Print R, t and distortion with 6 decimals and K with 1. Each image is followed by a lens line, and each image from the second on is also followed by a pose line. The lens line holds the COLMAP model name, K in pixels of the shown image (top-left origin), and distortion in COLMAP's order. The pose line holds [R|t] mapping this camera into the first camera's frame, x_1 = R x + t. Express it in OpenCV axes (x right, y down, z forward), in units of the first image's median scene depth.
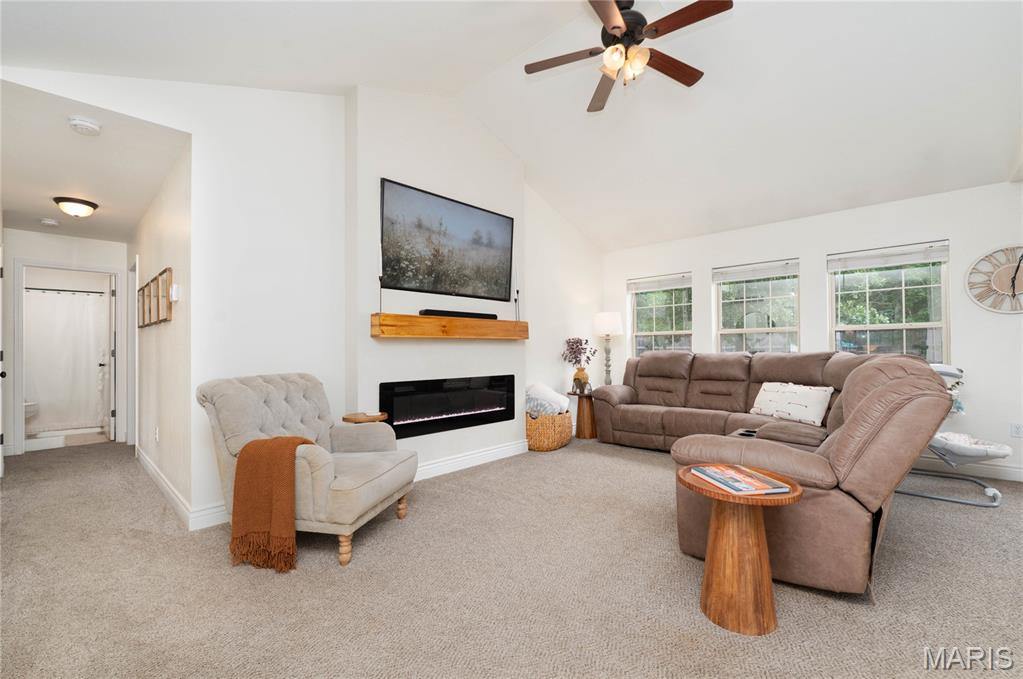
lens RADIAL K [[423.0, 0, 508.3], [0, 423.0, 345.0], [0, 0, 1]] dist [0.000222, -0.000007]
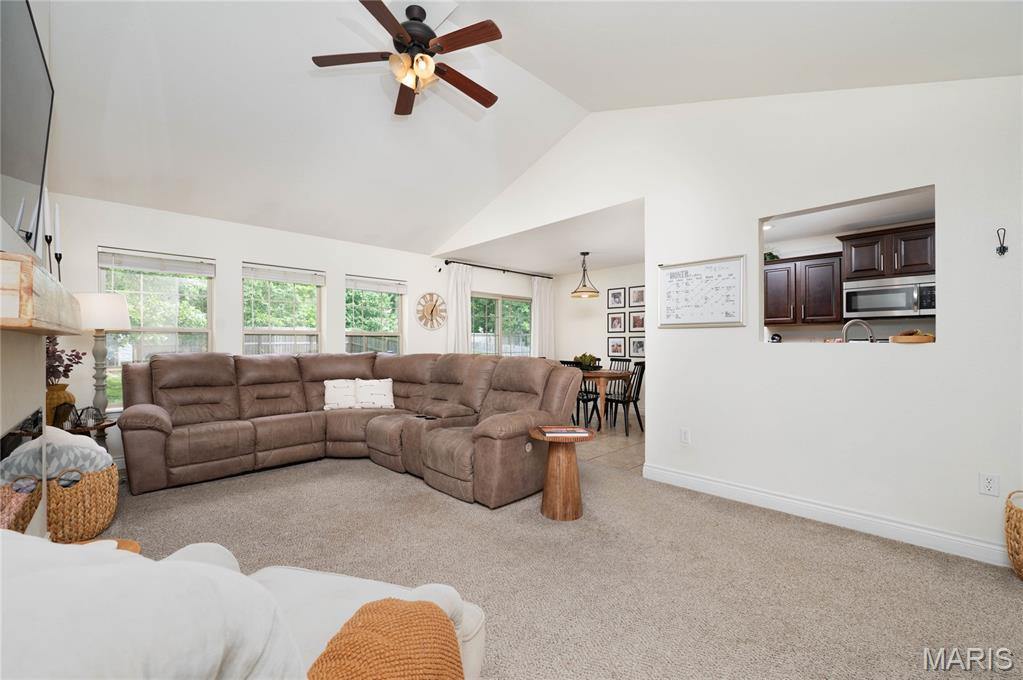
lens RADIAL K [[423.0, 0, 508.3], [0, 423.0, 345.5], [0, 0, 1]] dist [0.000222, -0.000007]
pose [[0.046560, 0.005960, 0.998898, -0.435470], [-0.007235, 0.999958, -0.005629, 0.000188], [-0.998889, -0.006965, 0.046601, 0.439911]]
